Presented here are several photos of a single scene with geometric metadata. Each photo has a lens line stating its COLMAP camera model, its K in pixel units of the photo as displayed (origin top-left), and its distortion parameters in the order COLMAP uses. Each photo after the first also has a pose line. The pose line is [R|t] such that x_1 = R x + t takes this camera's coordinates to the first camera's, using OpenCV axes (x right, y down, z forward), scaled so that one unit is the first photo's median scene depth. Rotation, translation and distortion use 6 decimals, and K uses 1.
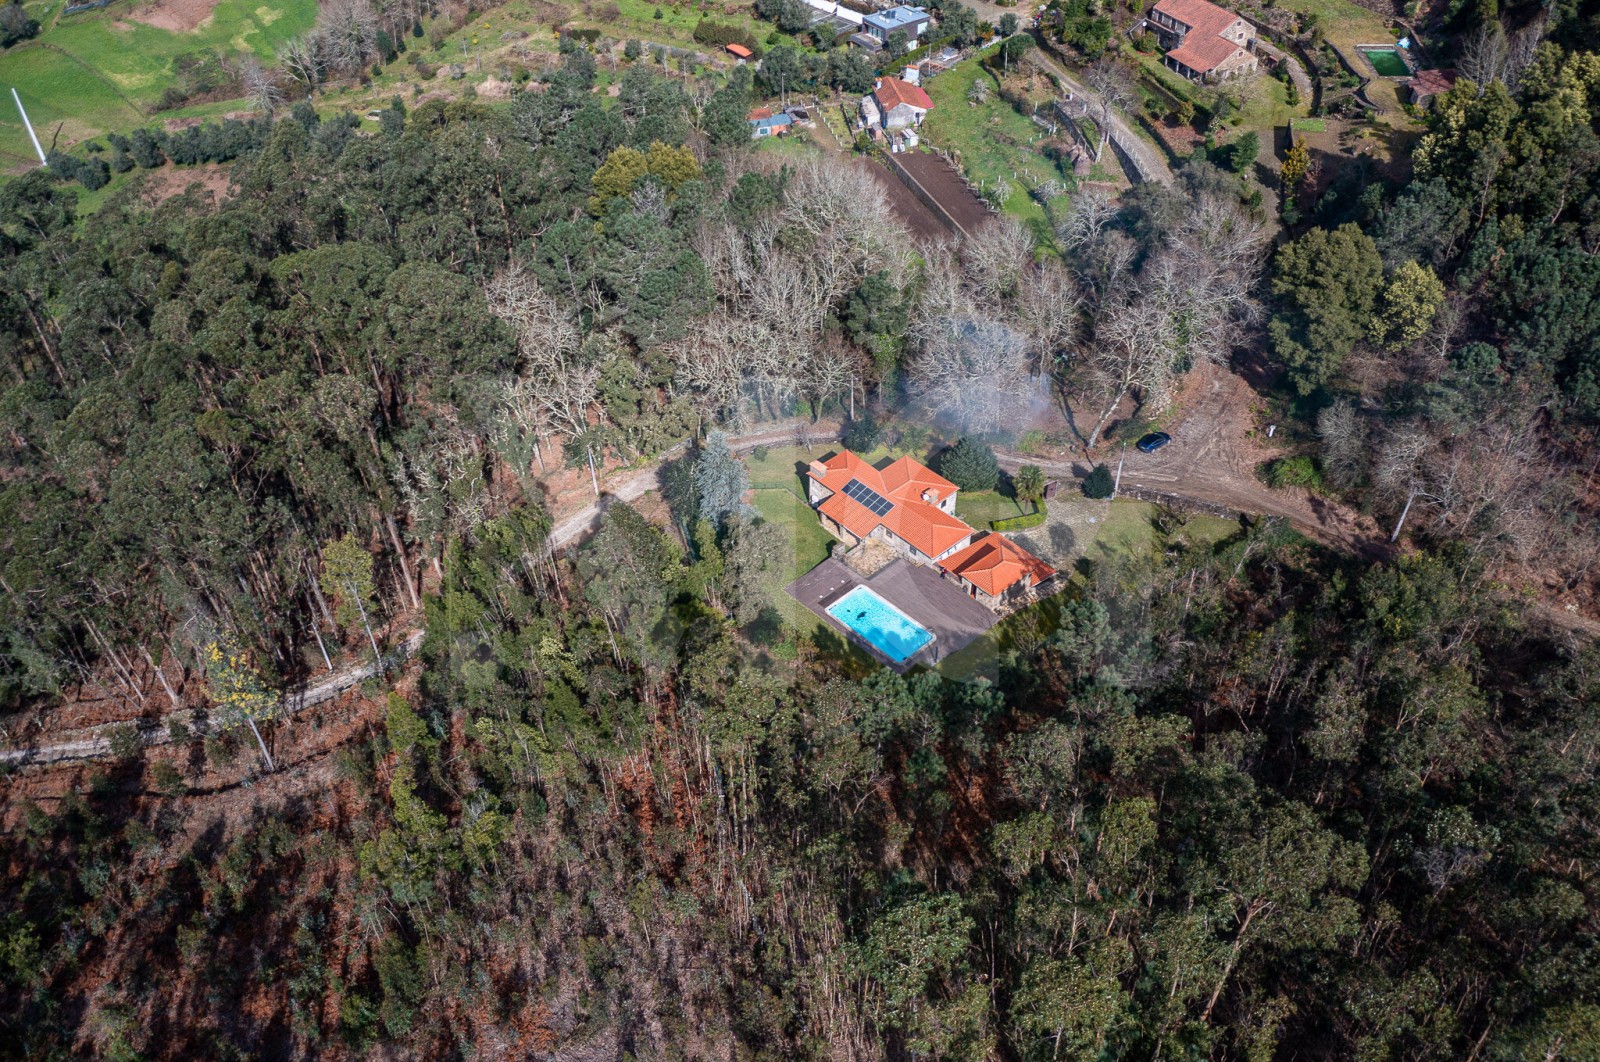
lens RADIAL K [[1255.6, 0, 792.9], [0, 1255.6, 525.1], [0, 0, 1]] dist [-0.007366, 0.028500]
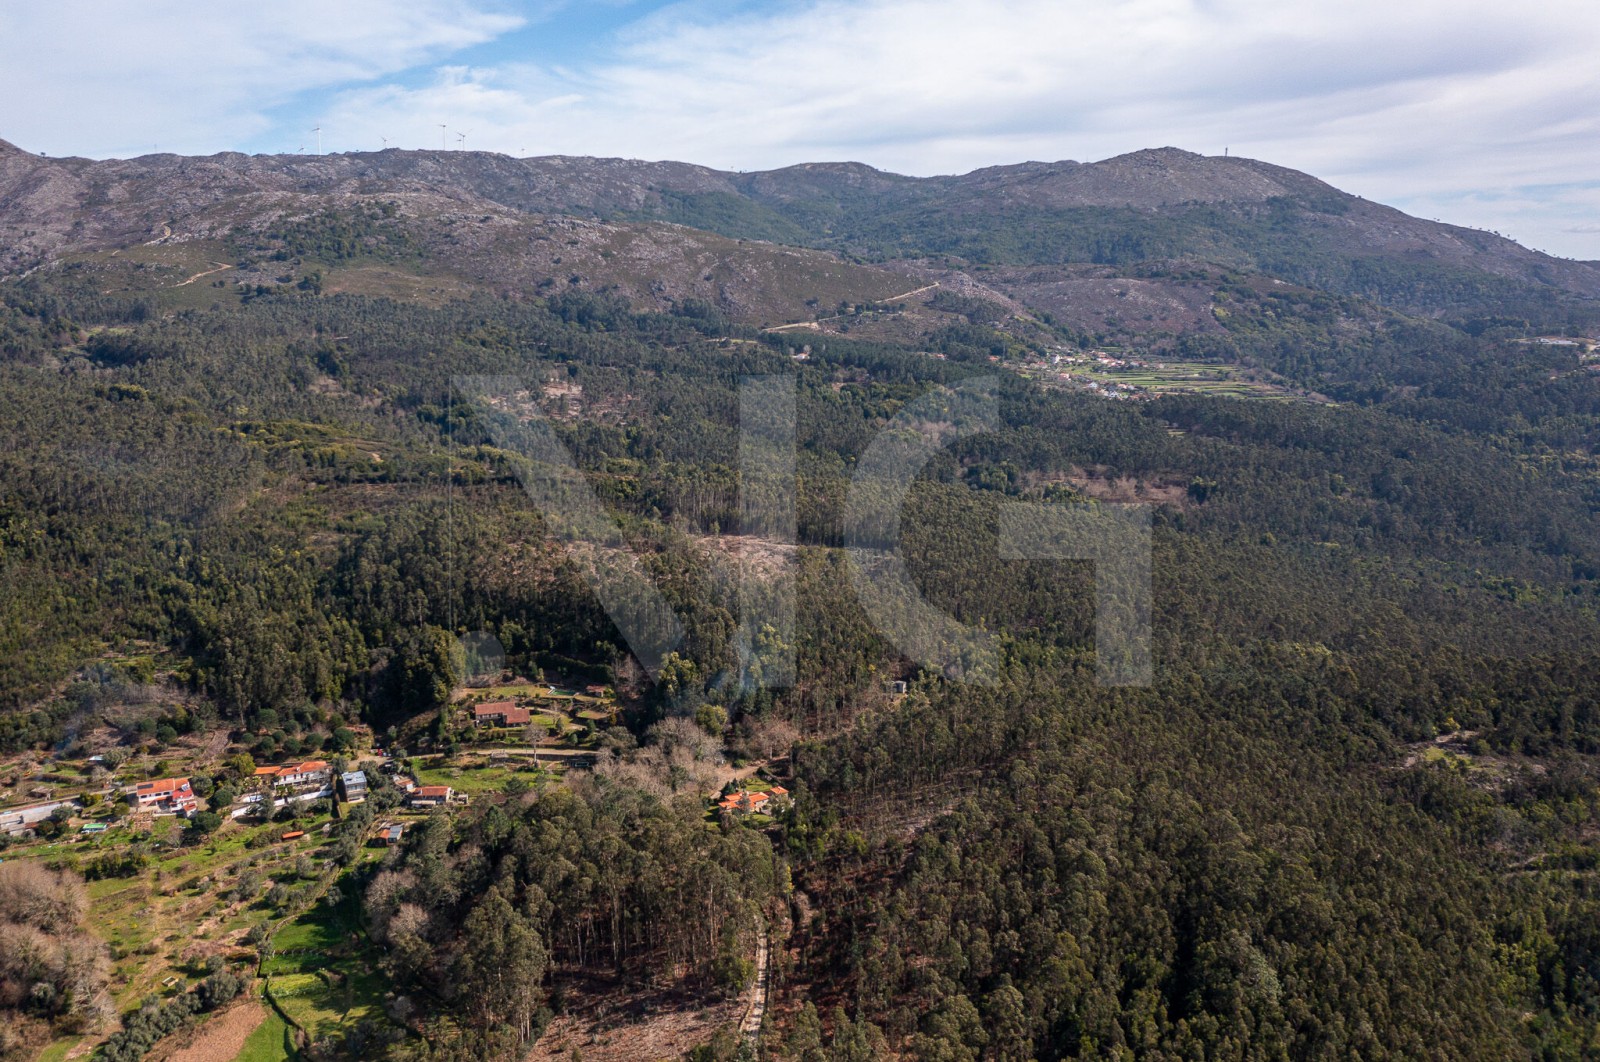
lens RADIAL K [[1255.6, 0, 810.5], [0, 1255.6, 522.8], [0, 0, 1]] dist [-0.007366, 0.028500]
pose [[0.156579, -0.179099, 0.971291, -1.580673], [0.653051, 0.756540, 0.034224, -0.301330], [-0.740950, 0.628944, 0.235419, -0.220180]]
